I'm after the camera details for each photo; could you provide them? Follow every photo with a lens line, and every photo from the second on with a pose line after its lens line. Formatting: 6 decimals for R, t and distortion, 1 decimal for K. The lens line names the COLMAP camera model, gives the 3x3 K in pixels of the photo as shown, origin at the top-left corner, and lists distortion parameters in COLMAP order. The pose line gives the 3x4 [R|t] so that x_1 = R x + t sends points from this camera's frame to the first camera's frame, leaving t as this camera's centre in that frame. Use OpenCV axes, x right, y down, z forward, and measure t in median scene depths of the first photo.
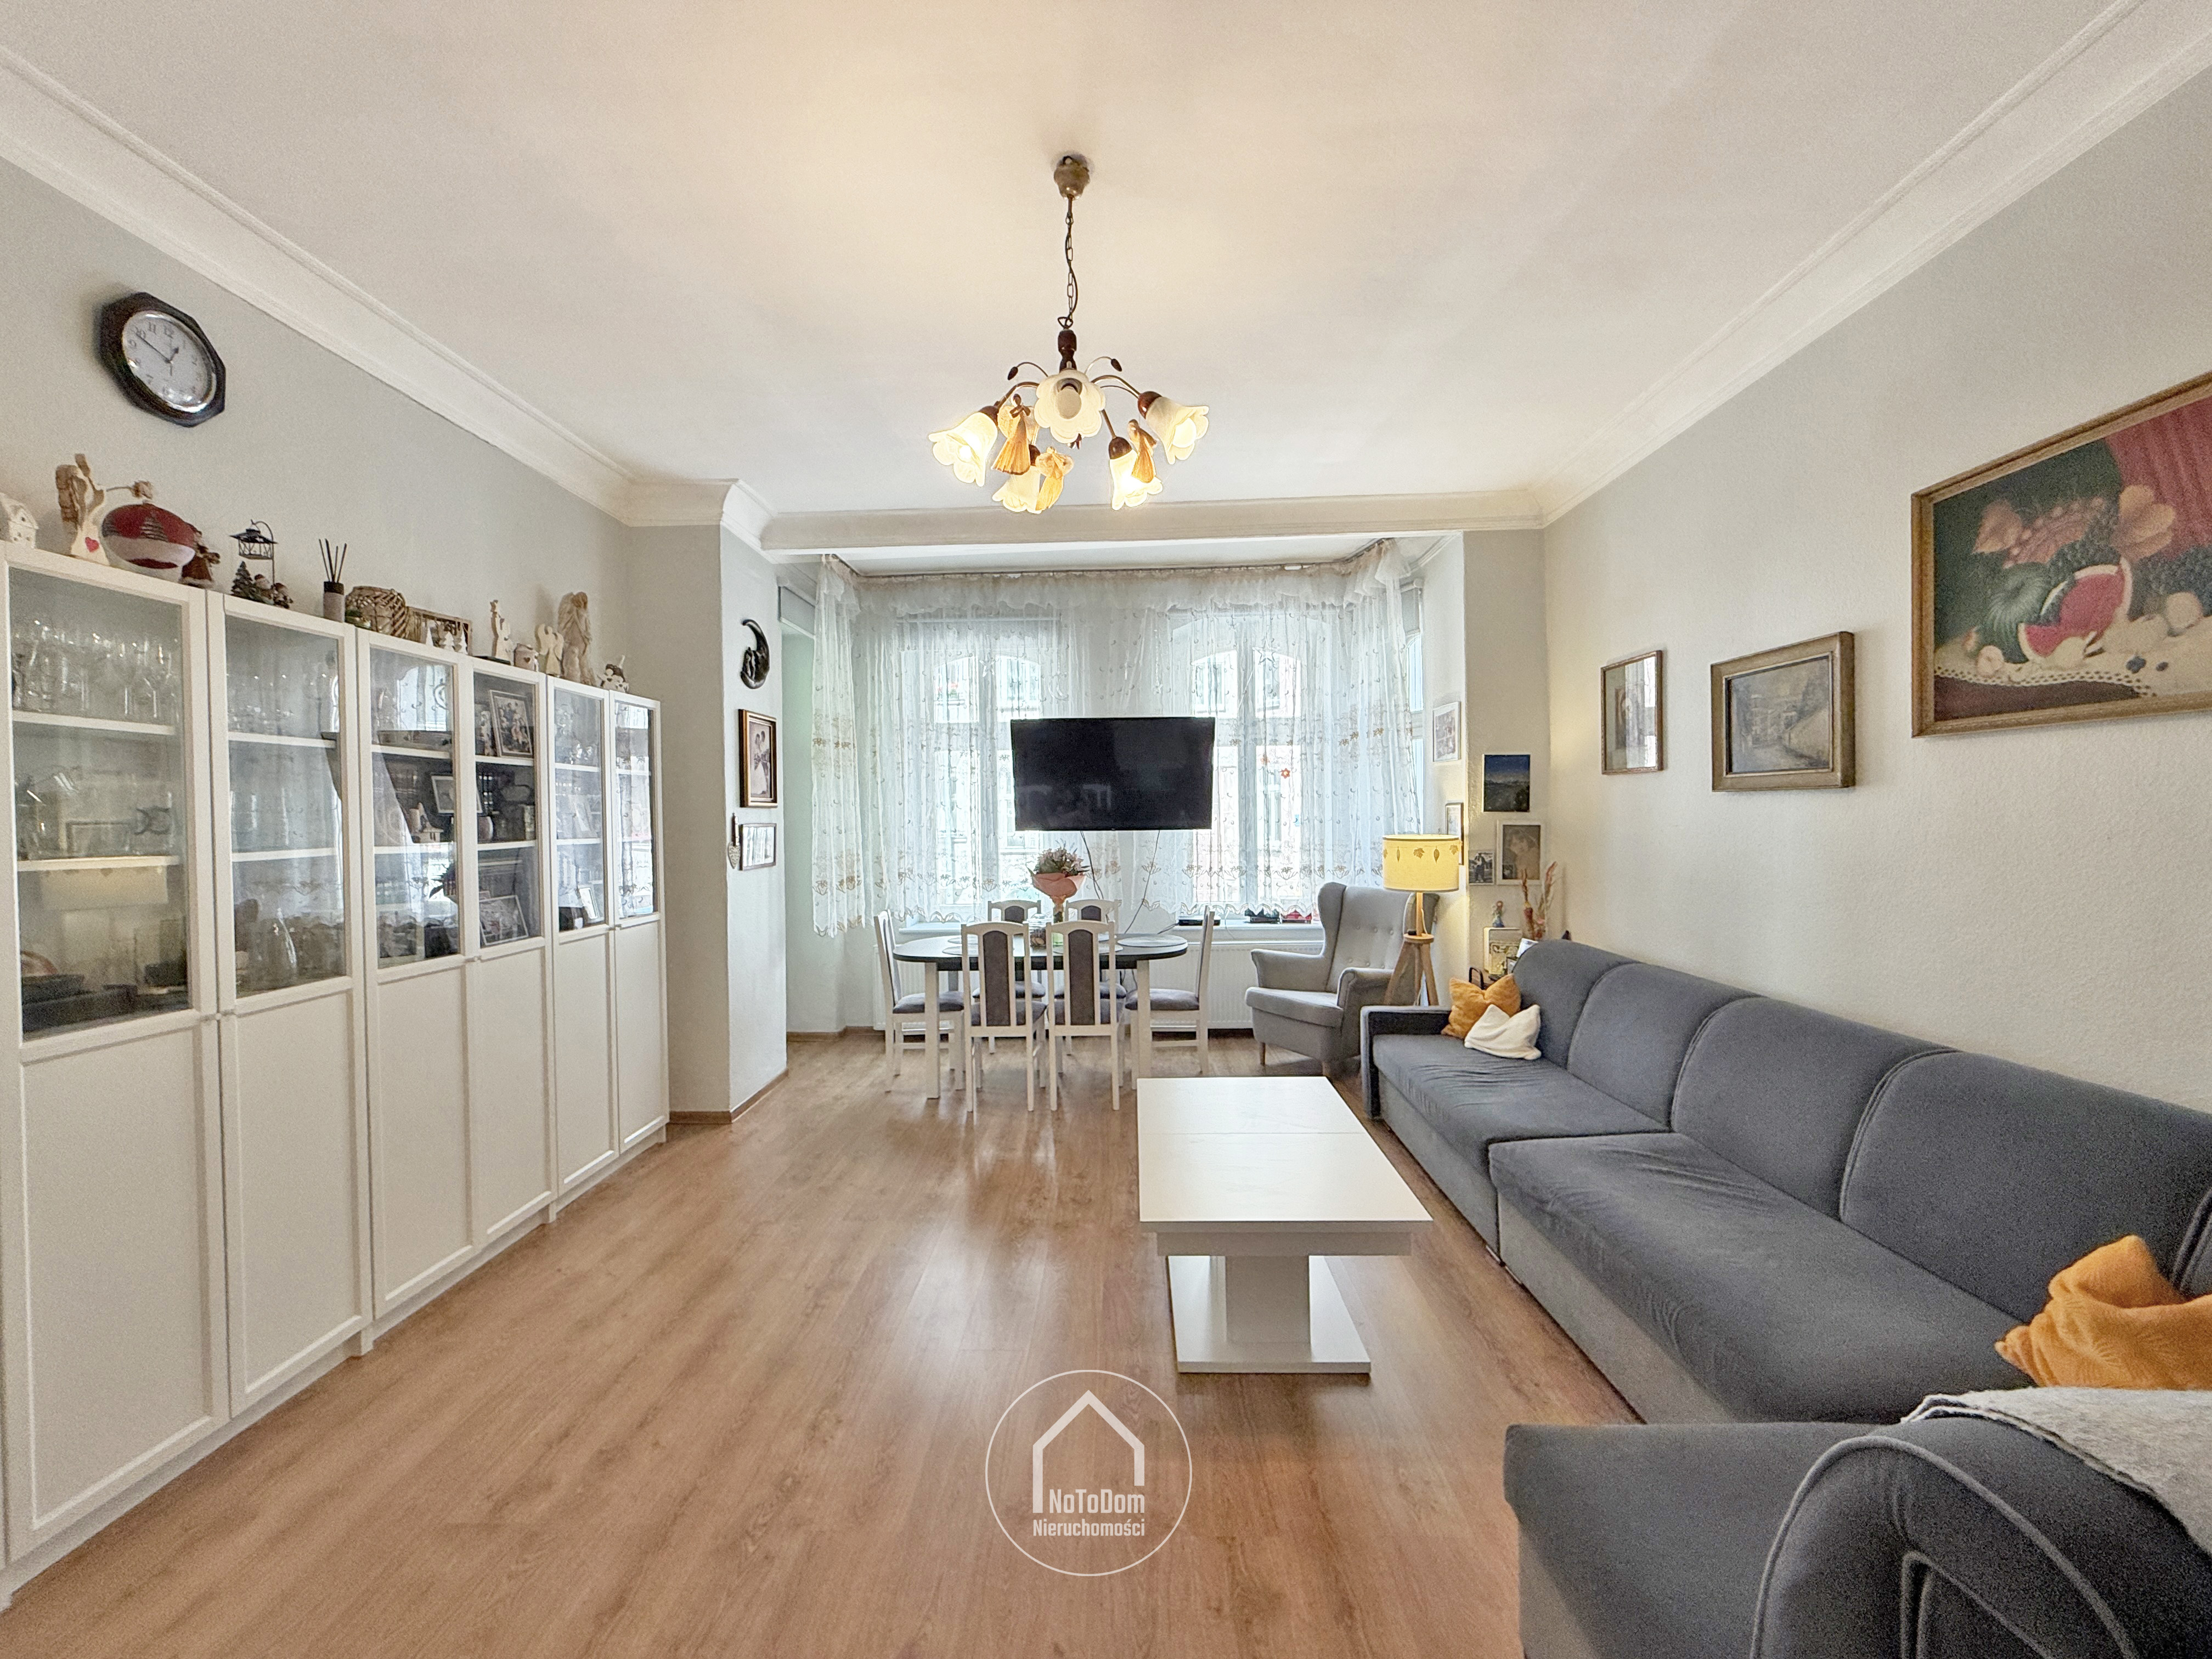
lens RADIAL K [[887.0, 0, 1098.7], [0, 887.0, 831.3], [0, 0, 1]] dist [-0.000669, -0.000032]
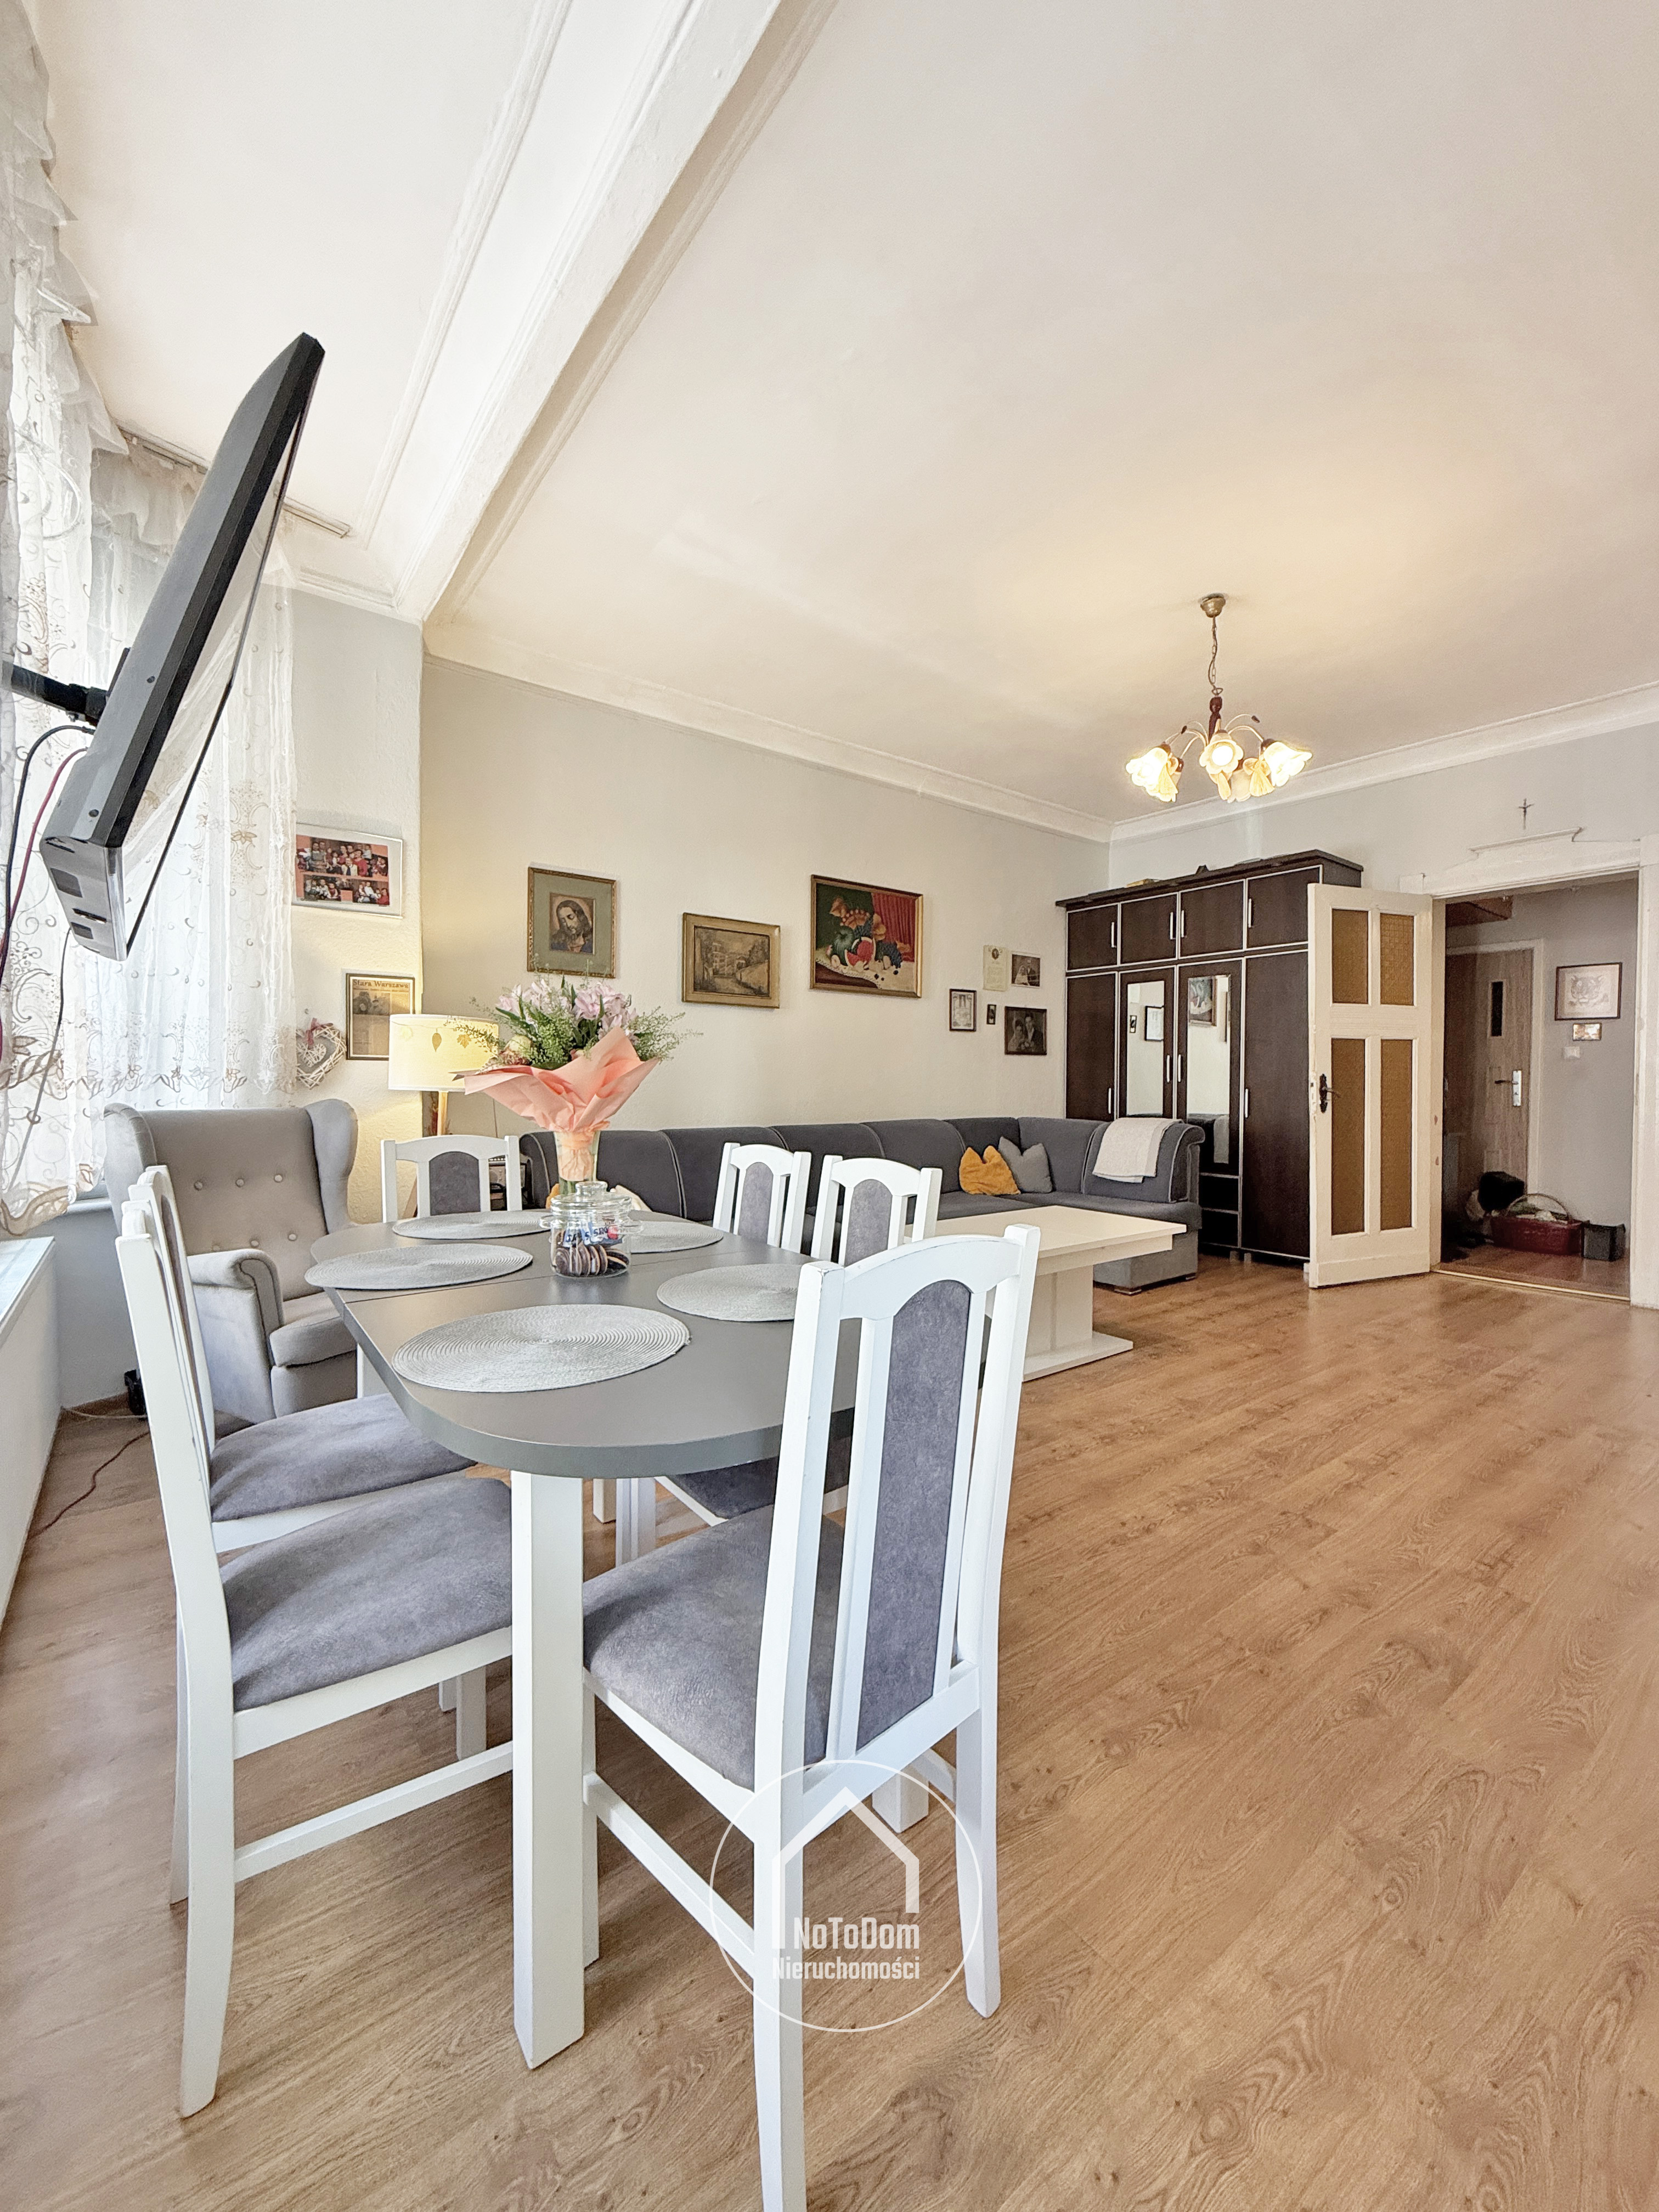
lens RADIAL K [[871.7, 0, 856.9], [0, 871.7, 1085.0], [0, 0, 1]] dist [-0.000728, 0.000138]
pose [[-0.643535, 0.010980, 0.765338, -0.545497], [0.019262, 0.999813, 0.001853, 0.090129], [-0.765174, 0.015935, -0.643626, 1.644706]]
